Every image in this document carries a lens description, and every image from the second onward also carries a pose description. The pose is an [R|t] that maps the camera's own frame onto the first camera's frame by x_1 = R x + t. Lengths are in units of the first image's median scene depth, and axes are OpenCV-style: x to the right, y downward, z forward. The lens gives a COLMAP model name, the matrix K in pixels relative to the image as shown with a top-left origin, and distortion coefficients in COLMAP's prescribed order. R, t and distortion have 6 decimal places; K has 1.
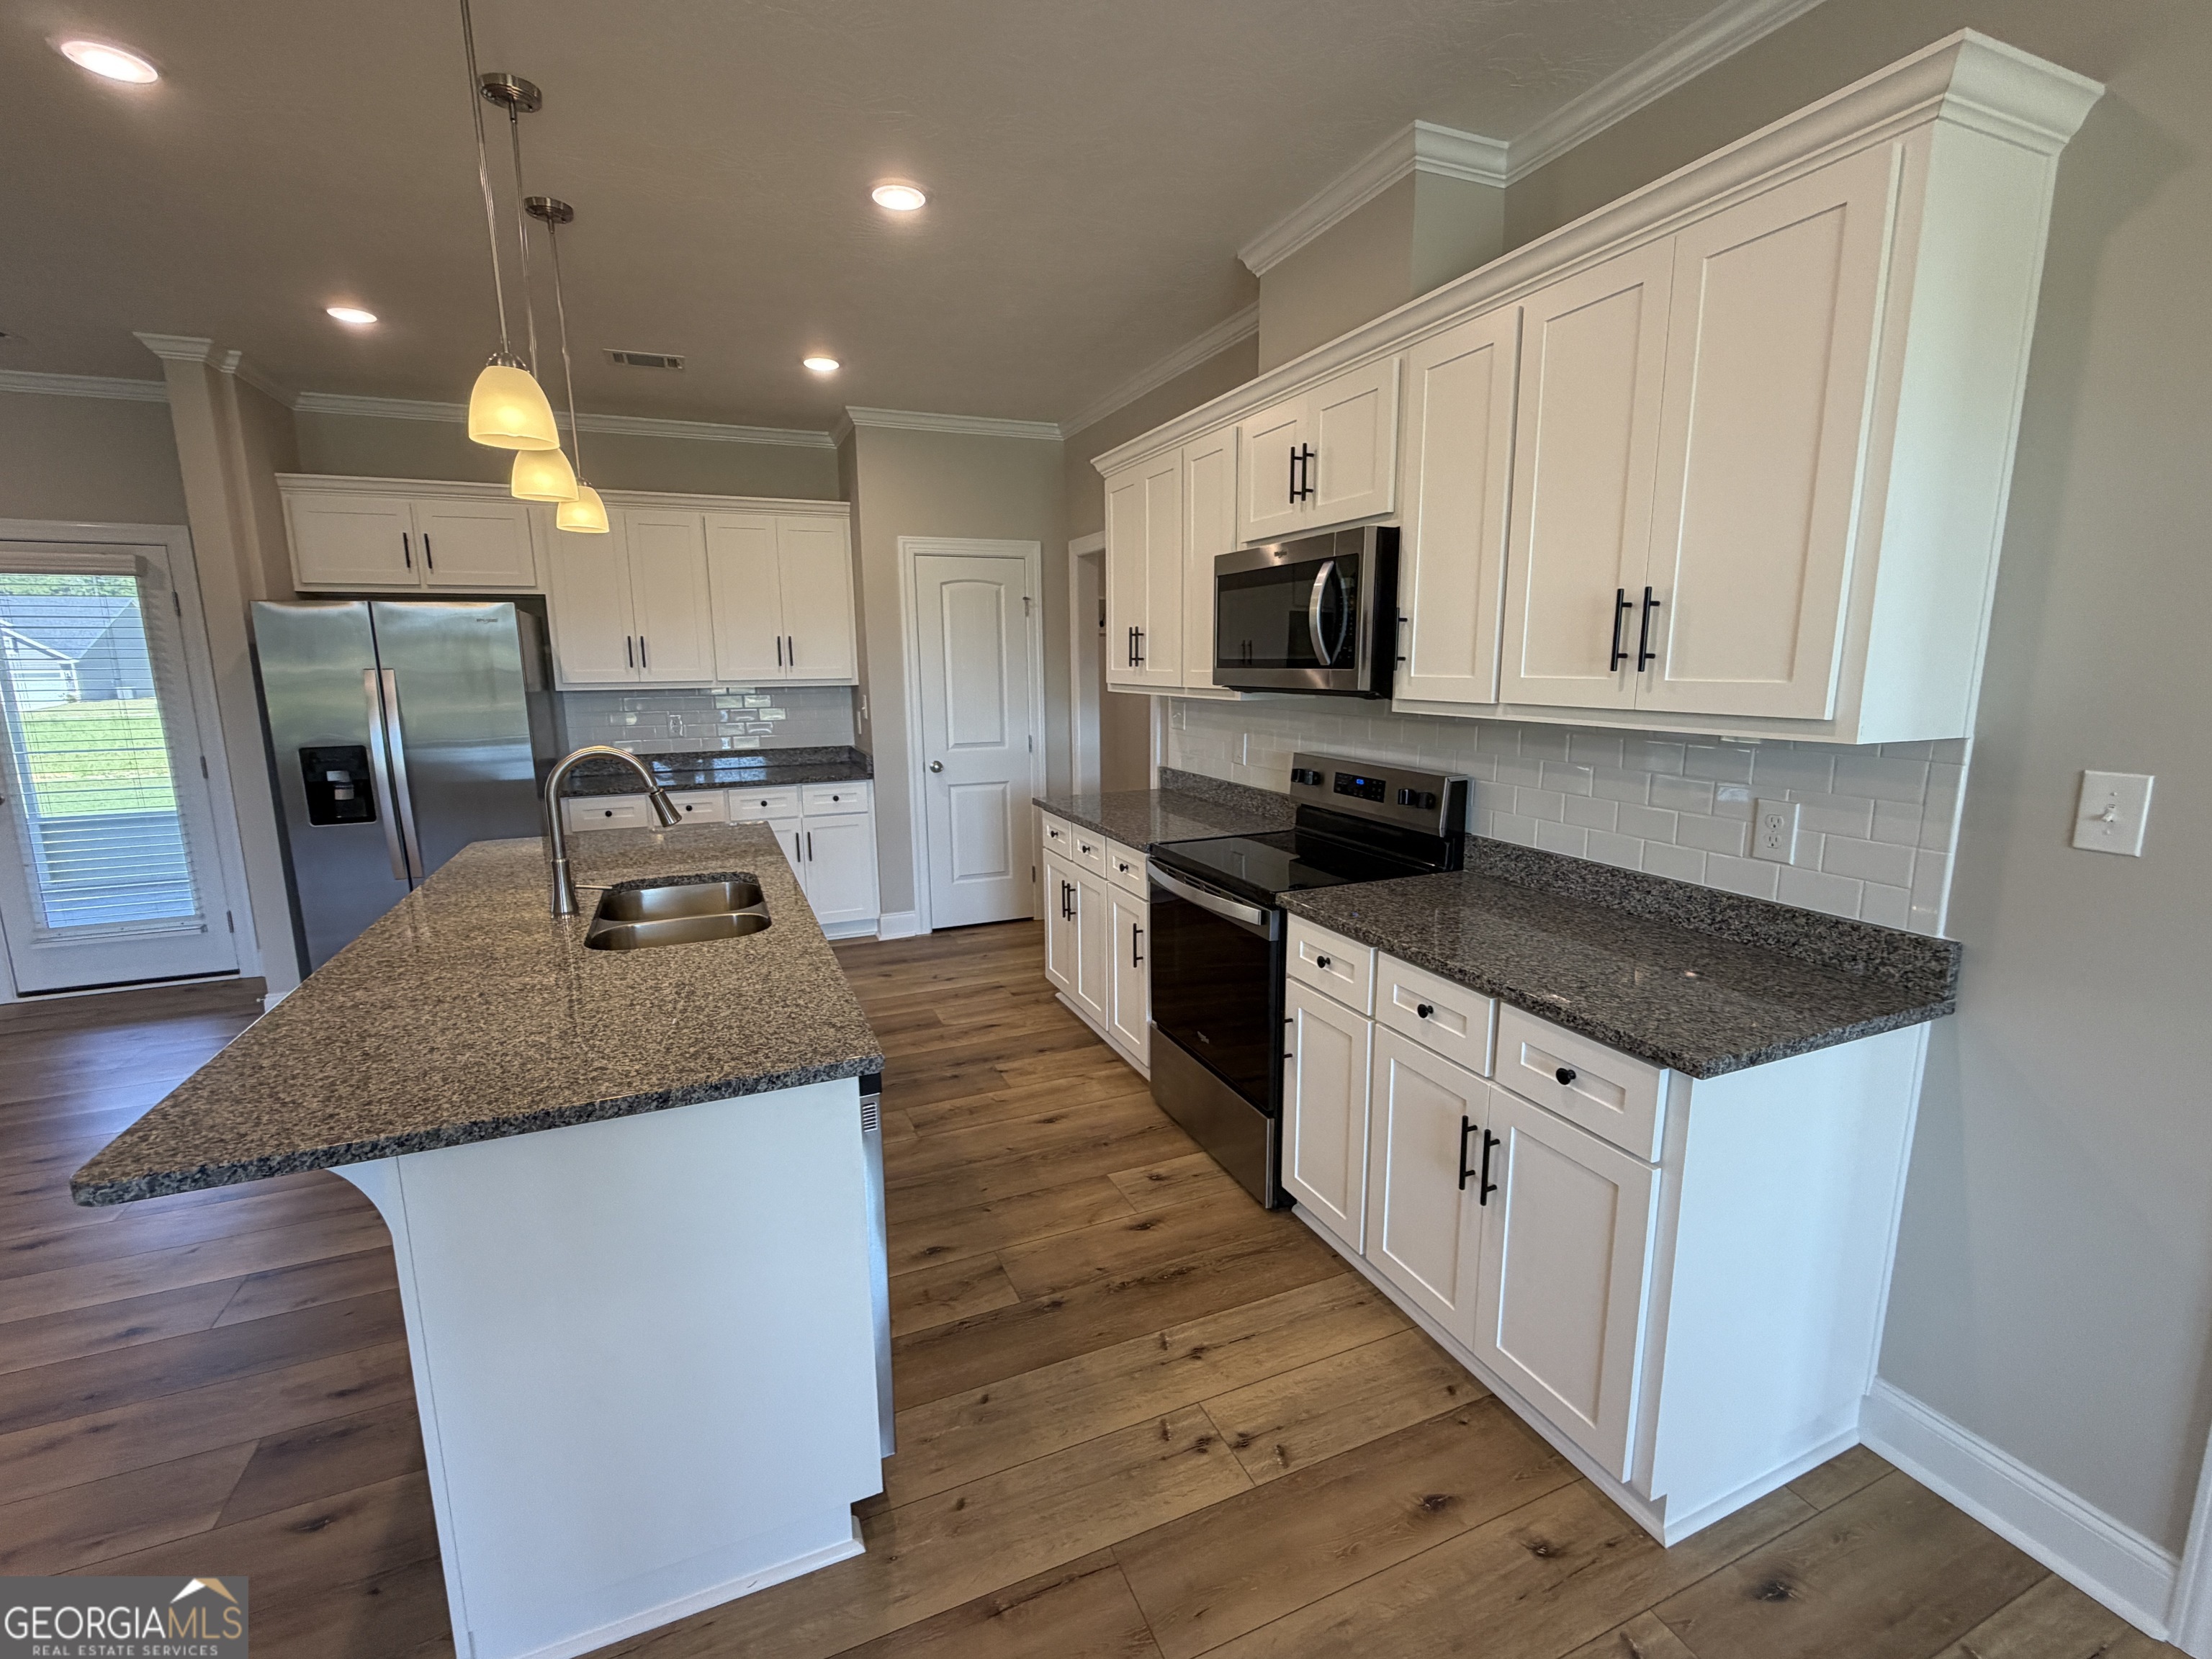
lens RADIAL K [[964.1, 0, 1107.6], [0, 964.1, 827.4], [0, 0, 1]] dist [0.000058, -0.000034]
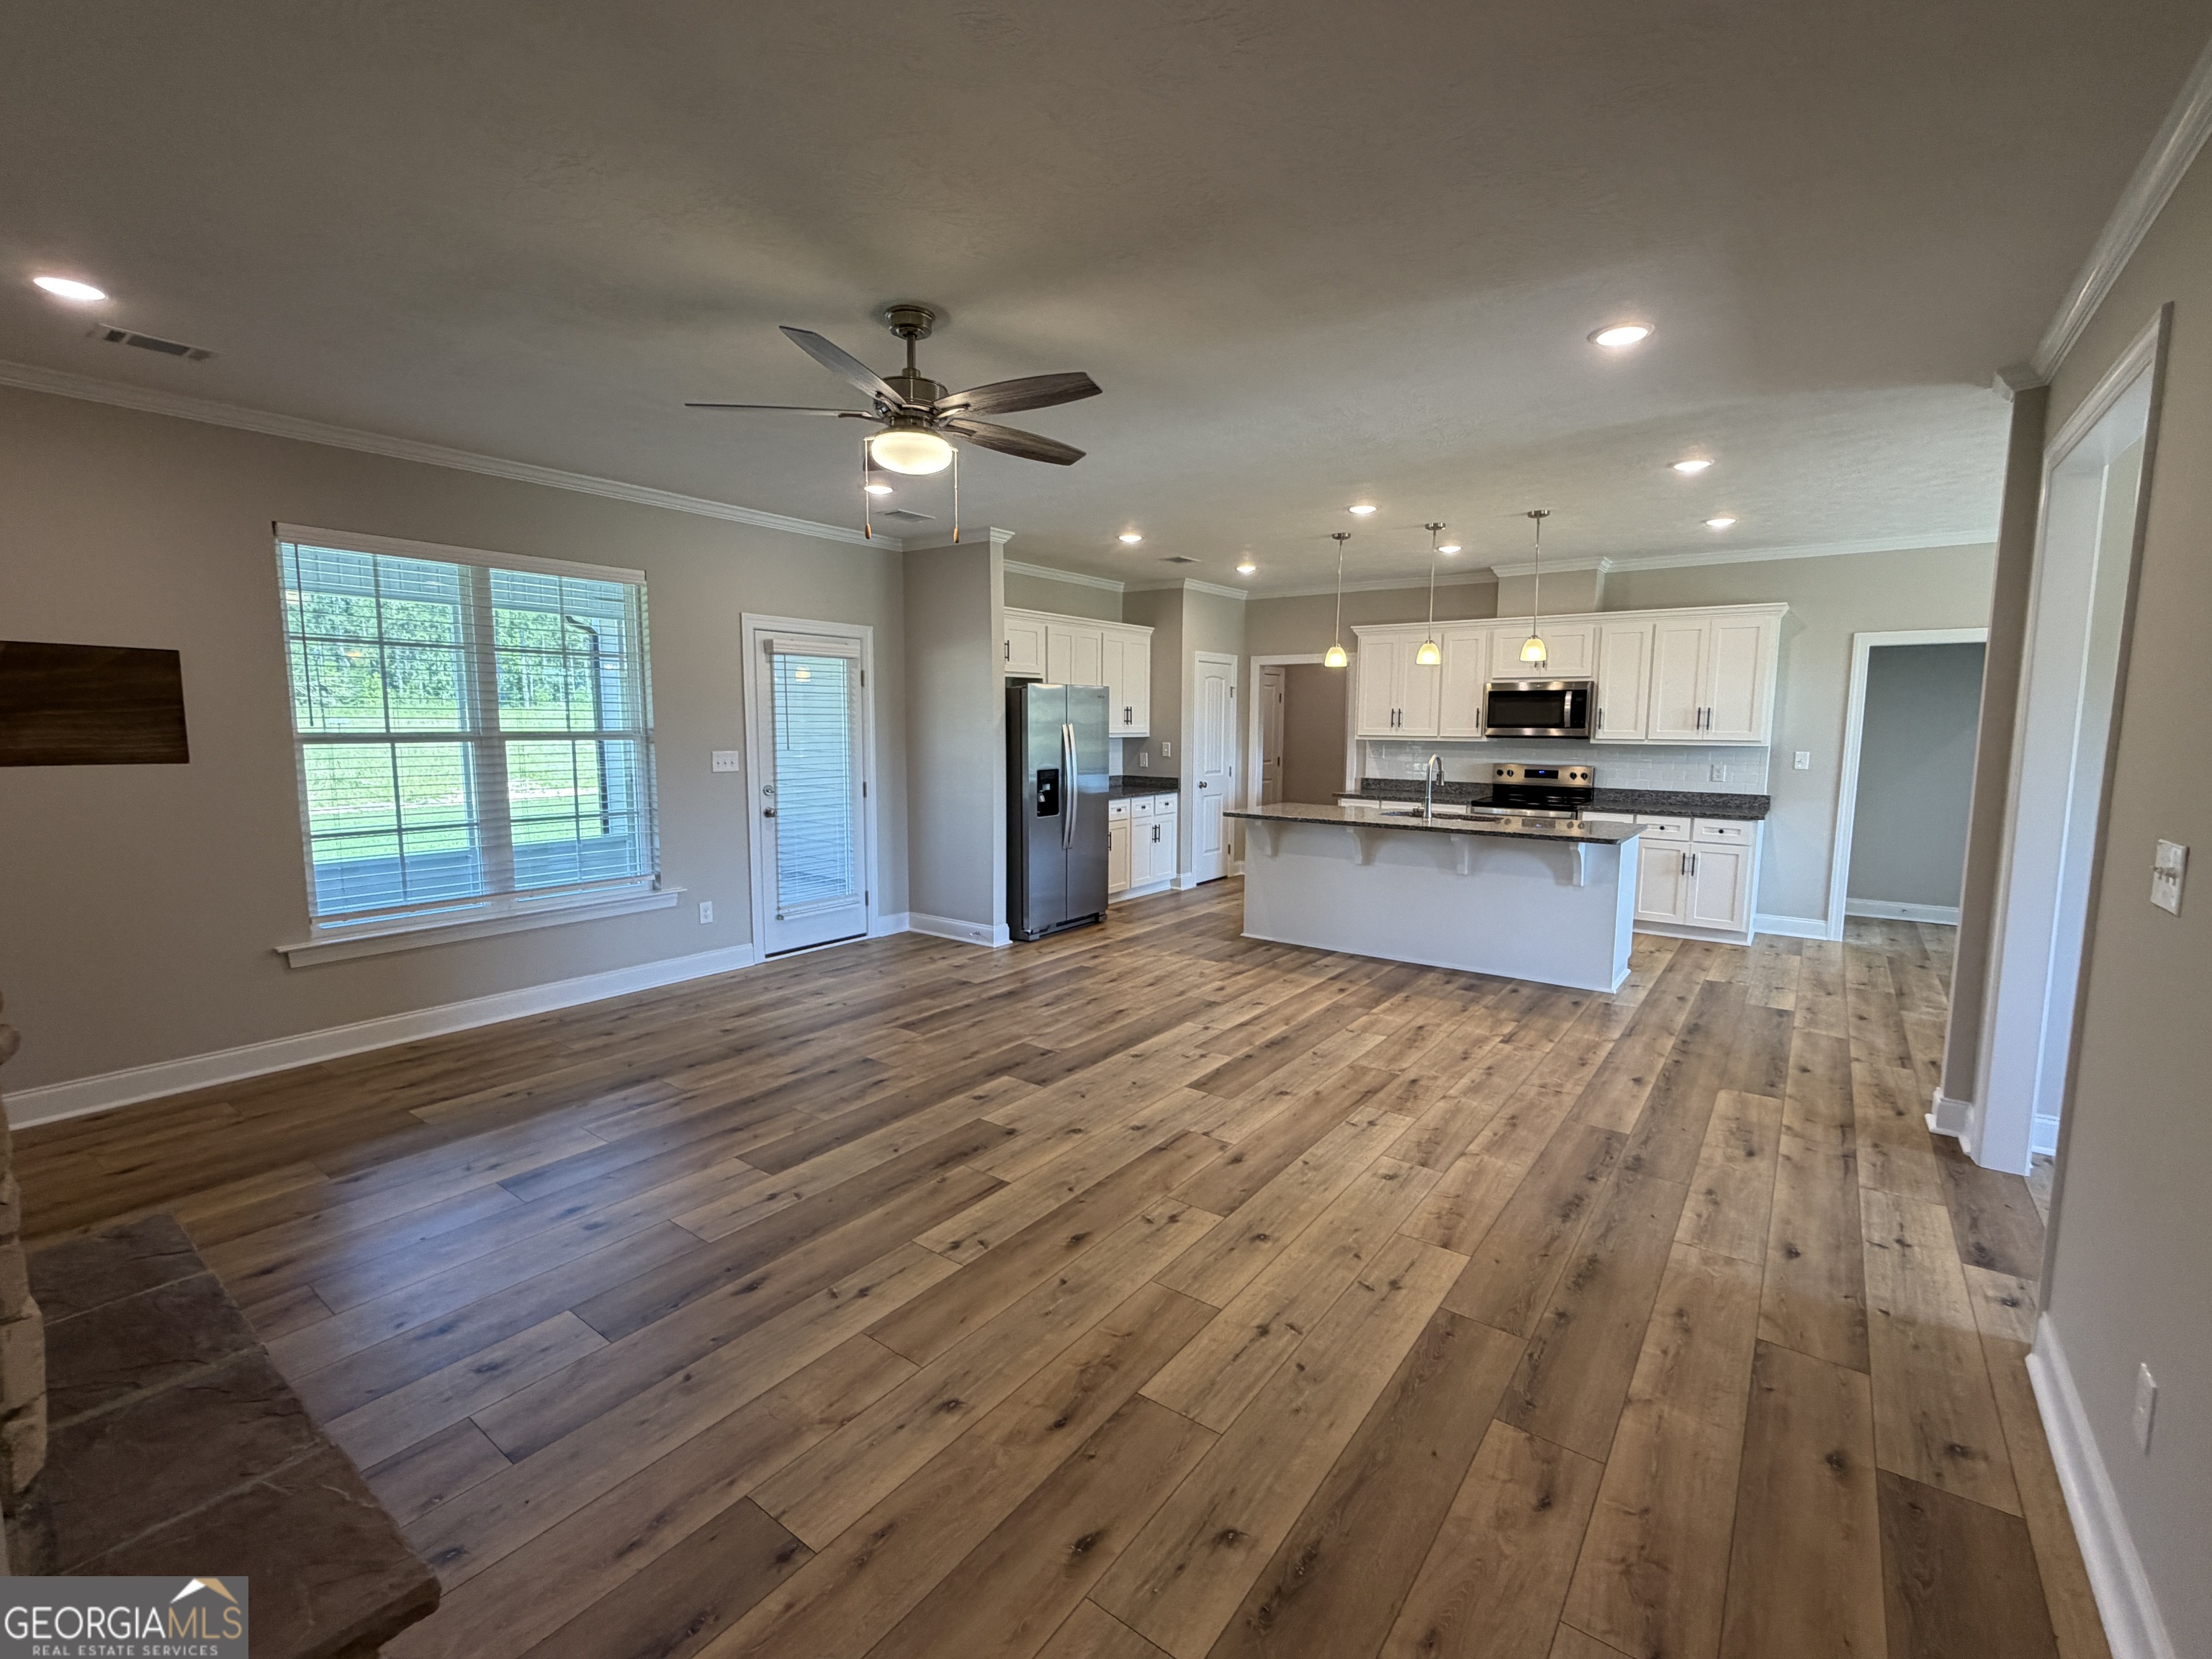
lens RADIAL K [[964.1, 0, 1106.8], [0, 964.1, 831.8], [0, 0, 1]] dist [0.000058, -0.000034]
pose [[0.864437, -0.044061, 0.500808, -1.593518], [0.073856, 0.996474, -0.039813, 0.100382], [-0.497287, 0.071403, 0.864643, -0.503126]]
